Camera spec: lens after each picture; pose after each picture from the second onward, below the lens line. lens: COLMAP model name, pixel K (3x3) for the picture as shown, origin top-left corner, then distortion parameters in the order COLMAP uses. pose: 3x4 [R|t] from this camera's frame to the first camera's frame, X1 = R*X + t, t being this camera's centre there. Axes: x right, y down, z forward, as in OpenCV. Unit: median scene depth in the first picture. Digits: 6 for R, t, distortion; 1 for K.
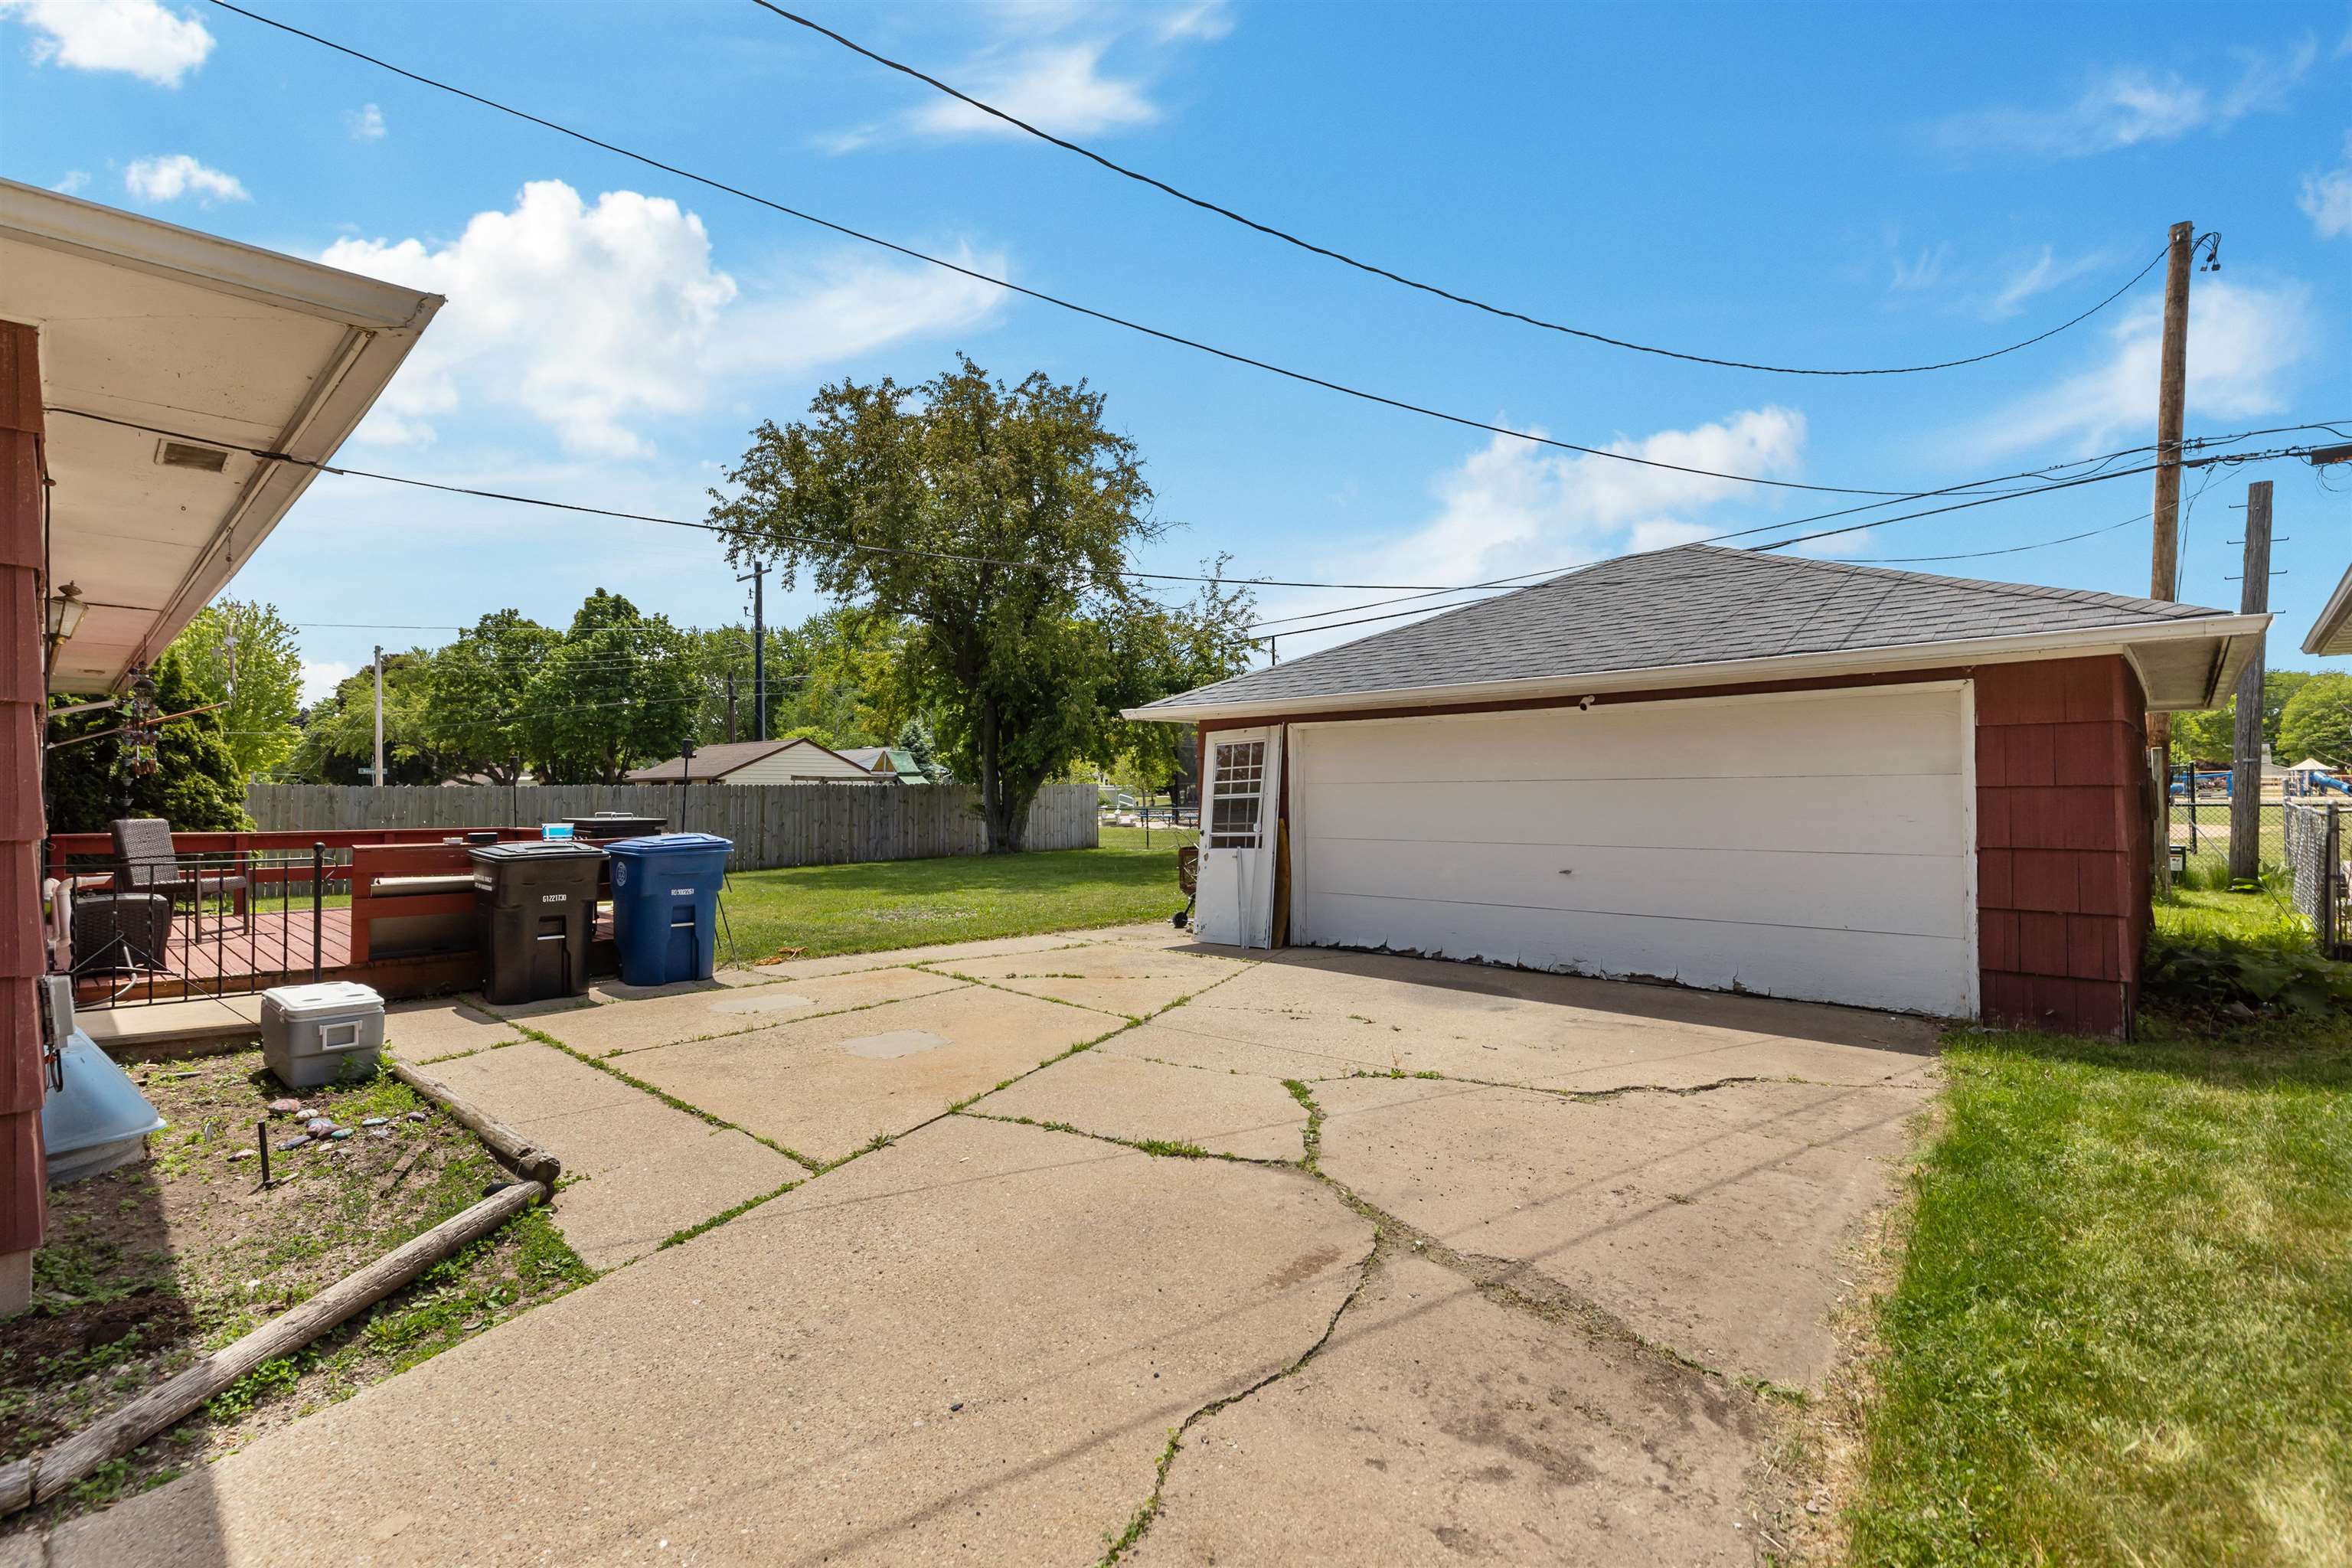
lens RADIAL K [[1070.5, 0, 1176.0], [0, 1070.5, 784.0], [0, 0, 1]] dist [0.001823, 0.000398]
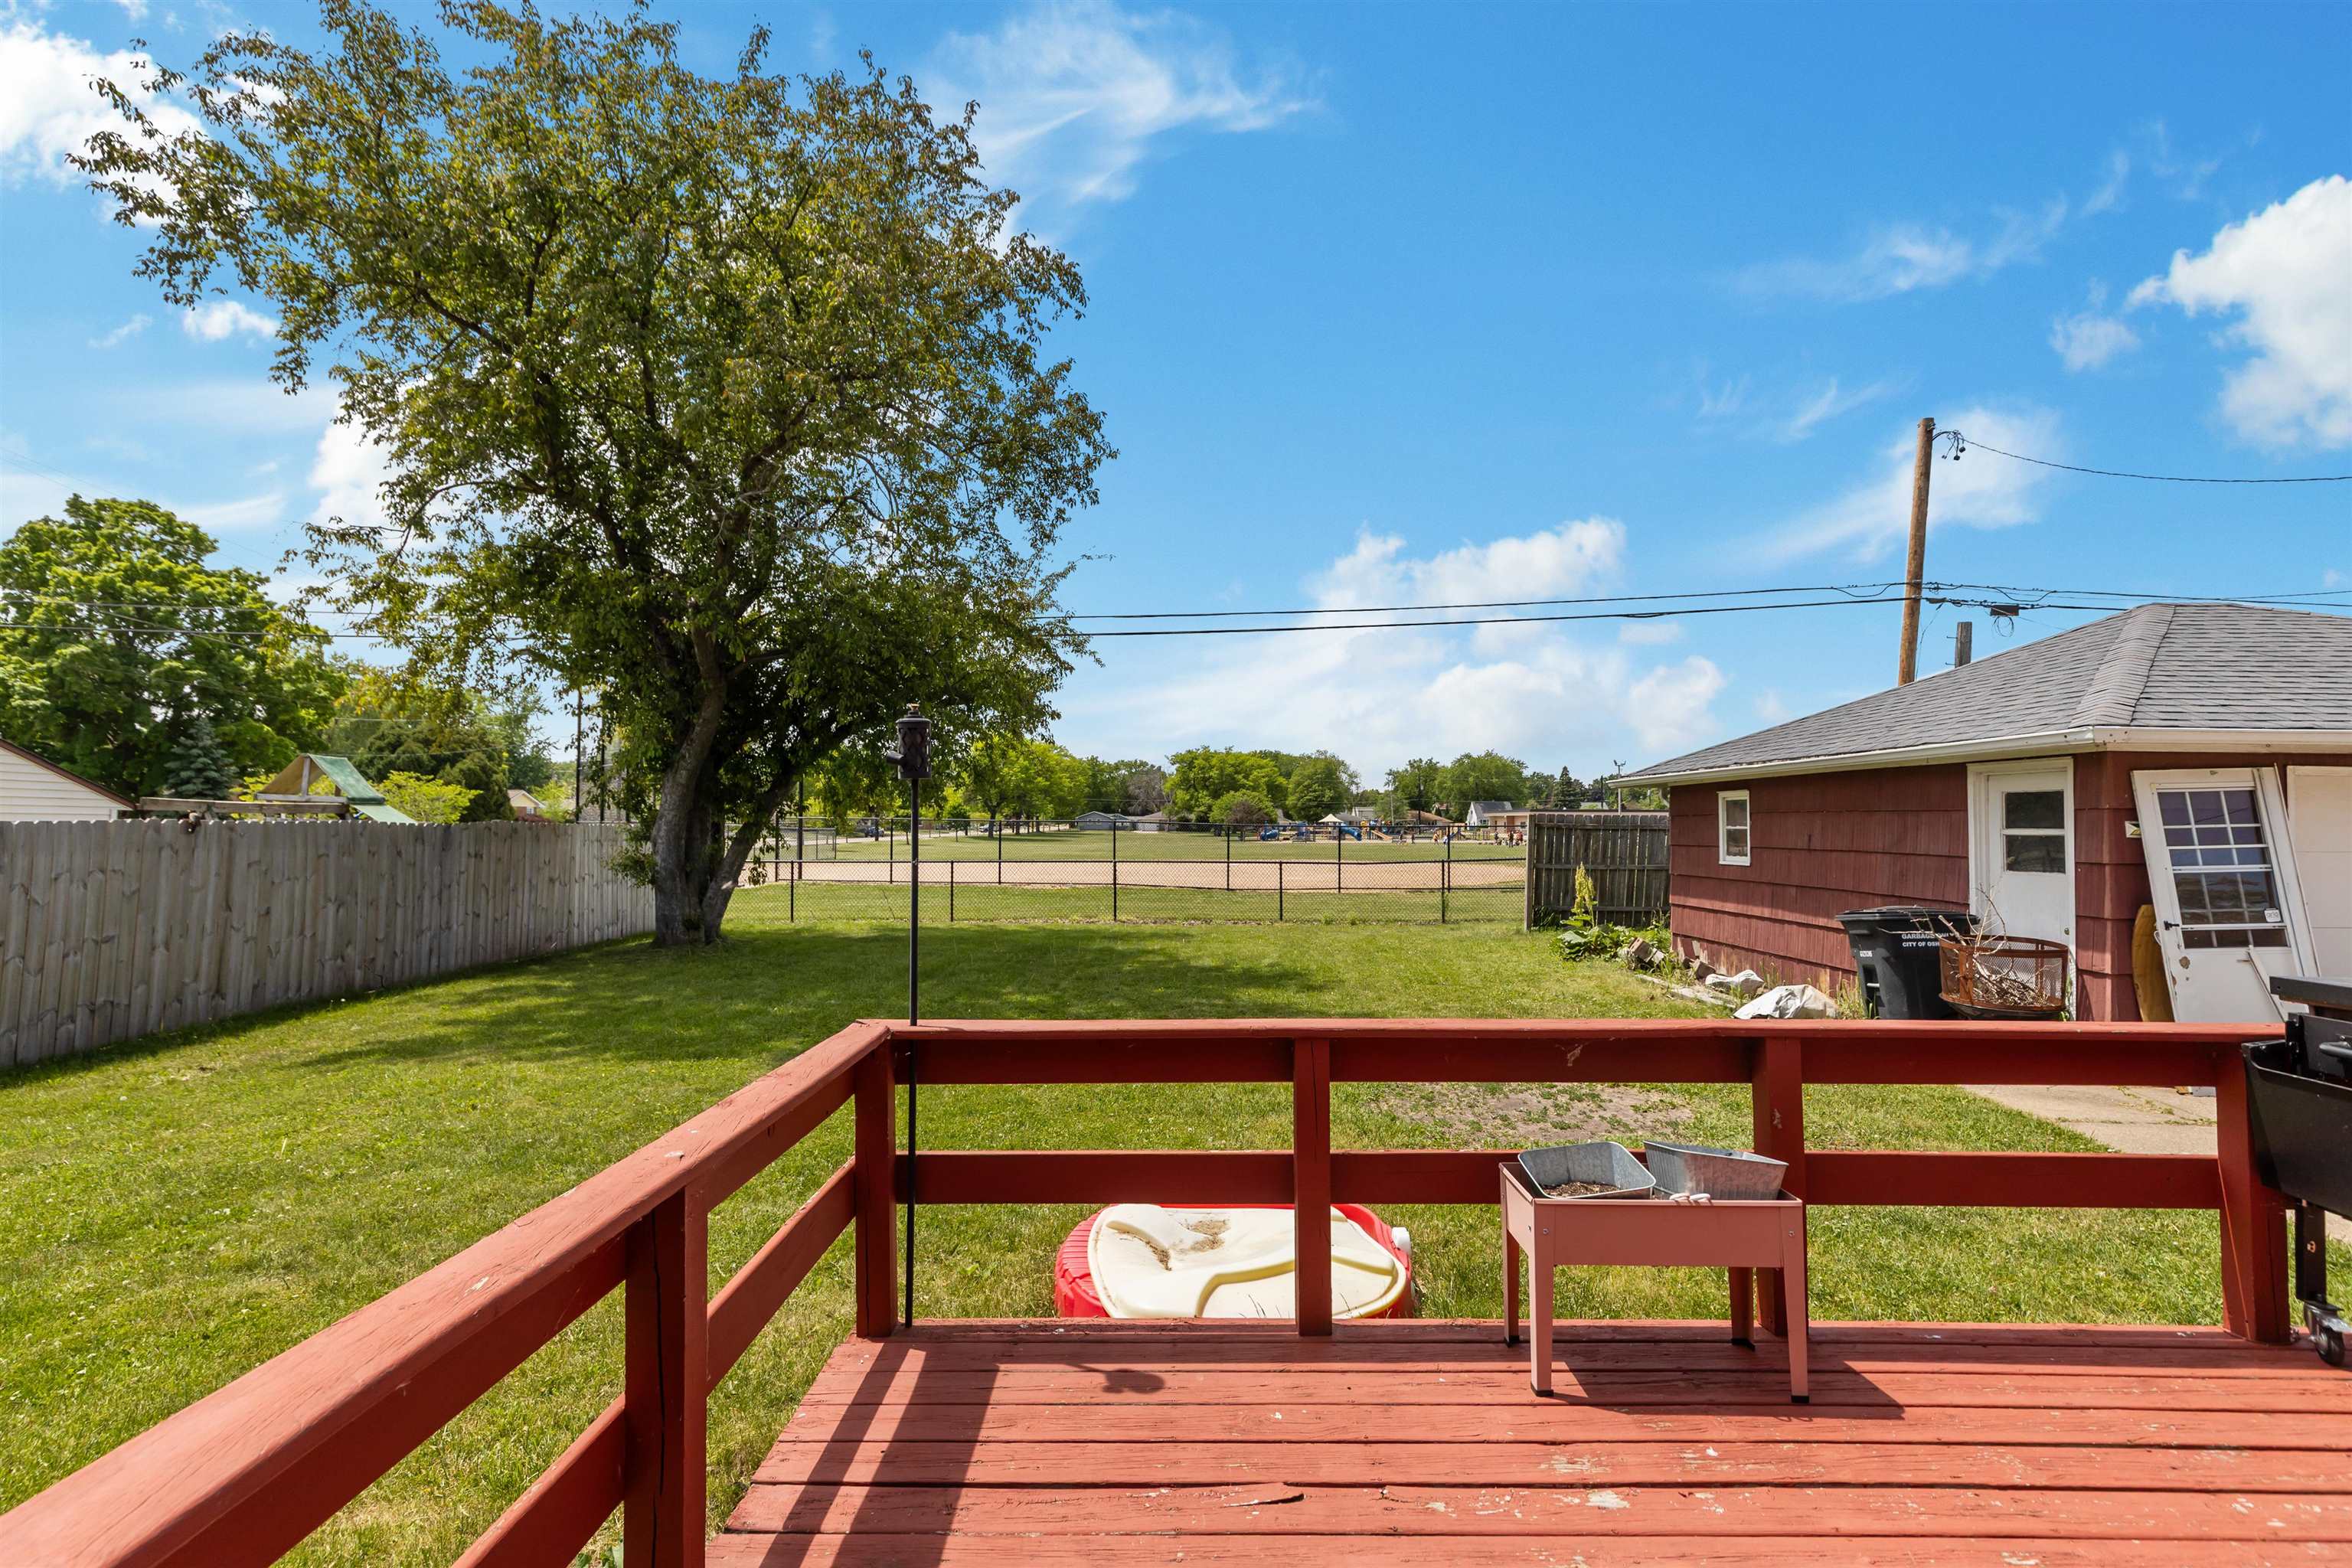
lens RADIAL K [[1070.5, 0, 1176.0], [0, 1070.5, 784.0], [0, 0, 1]] dist [0.001823, 0.000398]
pose [[0.733269, 0.040442, 0.678735, -0.624482], [-0.015593, 0.998967, -0.042677, -0.002237], [-0.679760, 0.020710, 0.733143, 0.674800]]
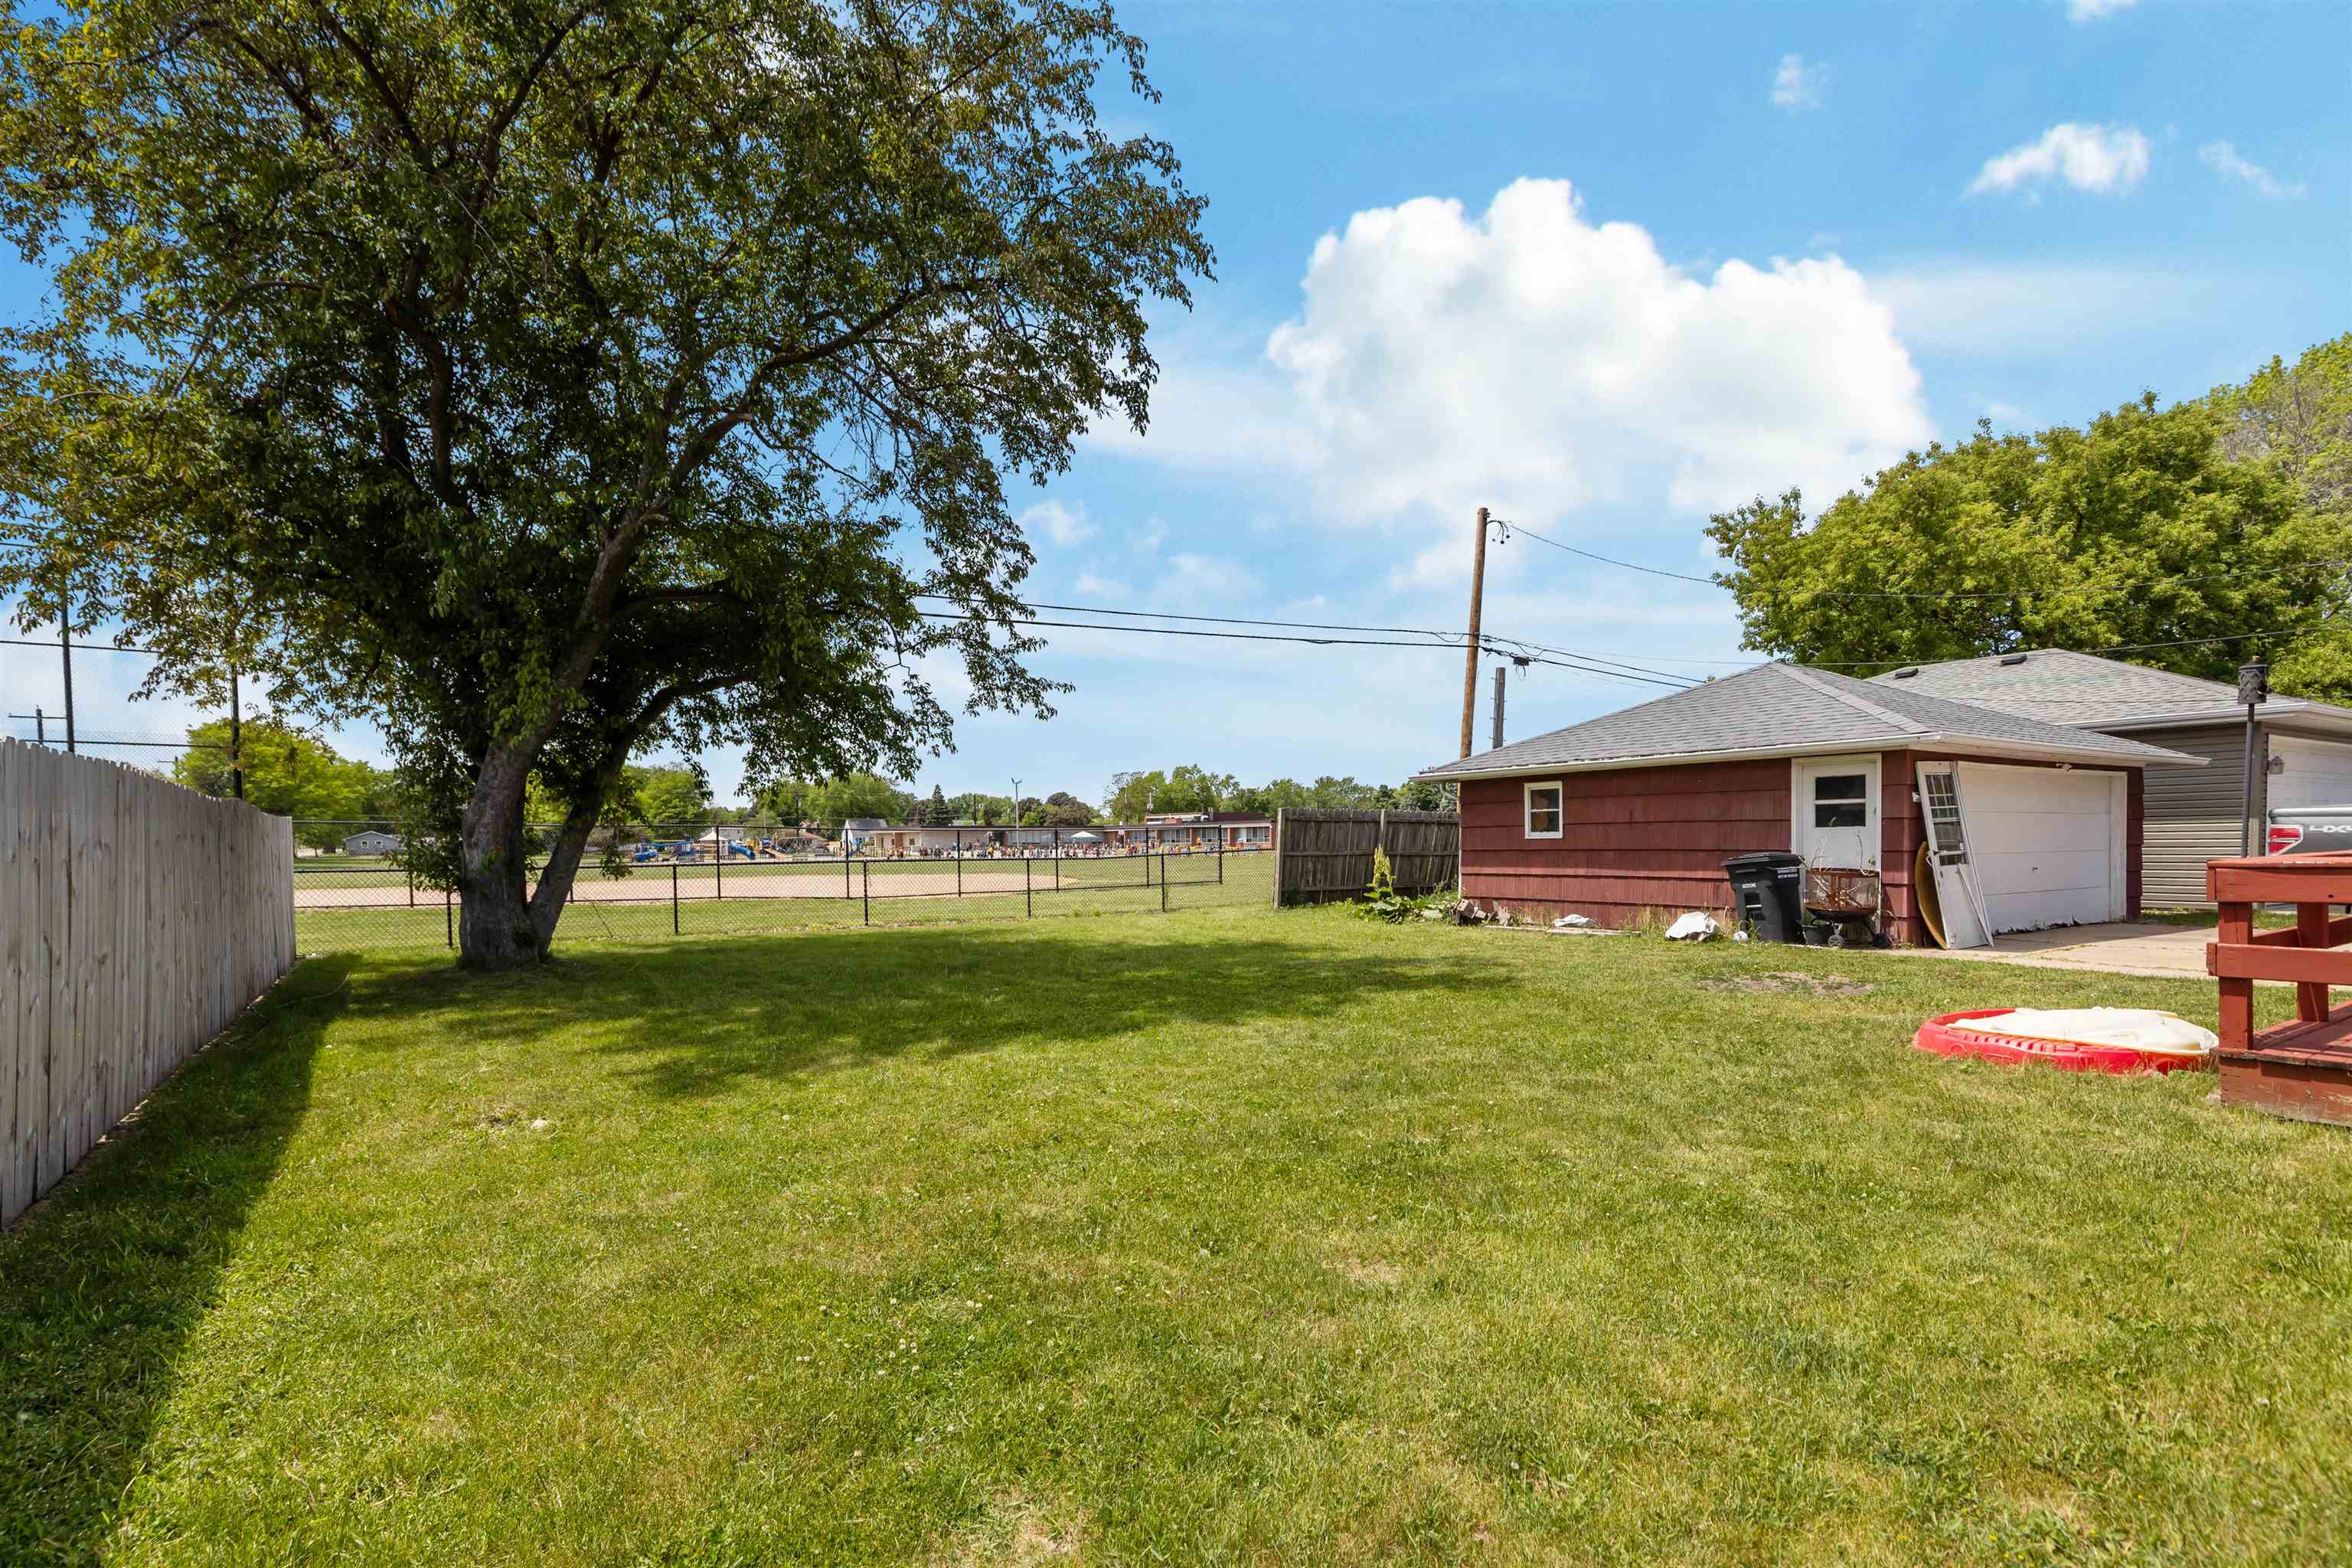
lens RADIAL K [[1123.0, 0, 1136.8], [0, 1123.0, 850.5], [0, 0, 1]] dist [0.000763, 0.000118]
pose [[0.250651, 0.005757, 0.968060, -0.947467], [-0.000232, 0.999983, -0.005887, 0.036715], [-0.968077, 0.001251, 0.250648, 1.098196]]
